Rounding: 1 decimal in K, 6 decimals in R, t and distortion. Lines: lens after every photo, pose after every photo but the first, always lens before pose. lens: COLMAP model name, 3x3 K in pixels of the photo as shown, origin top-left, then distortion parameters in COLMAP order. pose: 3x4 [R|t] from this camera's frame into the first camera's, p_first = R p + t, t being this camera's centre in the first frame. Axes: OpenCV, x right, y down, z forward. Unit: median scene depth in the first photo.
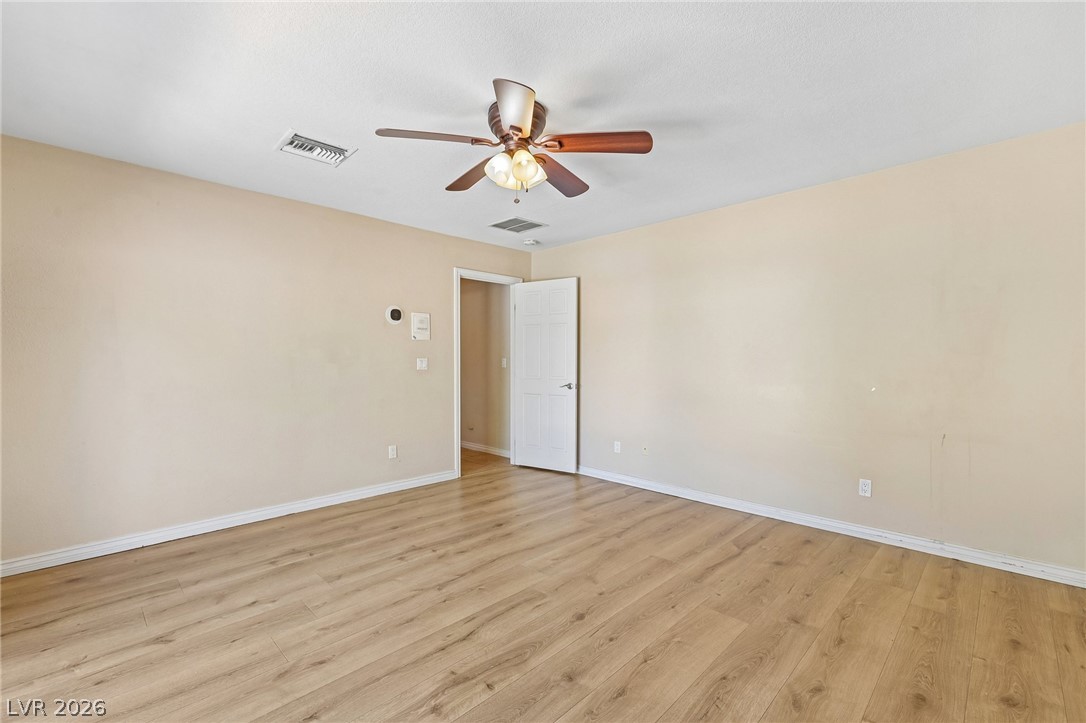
lens RADIAL K [[465.0, 0, 540.1], [0, 465.0, 360.2], [0, 0, 1]] dist [0.001054, 0.000078]
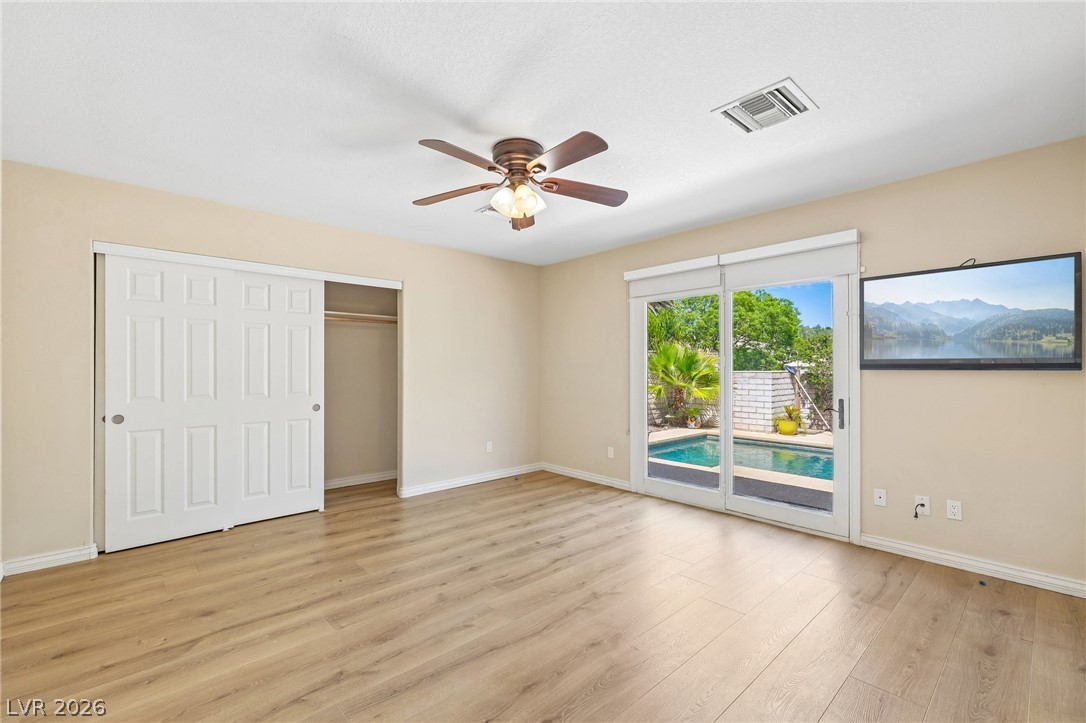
lens RADIAL K [[465.0, 0, 540.1], [0, 465.0, 360.2], [0, 0, 1]] dist [0.001054, 0.000078]
pose [[-0.999124, 0.002706, 0.041770, -0.135646], [0.001991, 0.999851, -0.017165, -0.006752], [-0.041811, -0.017066, -0.998980, 1.969067]]
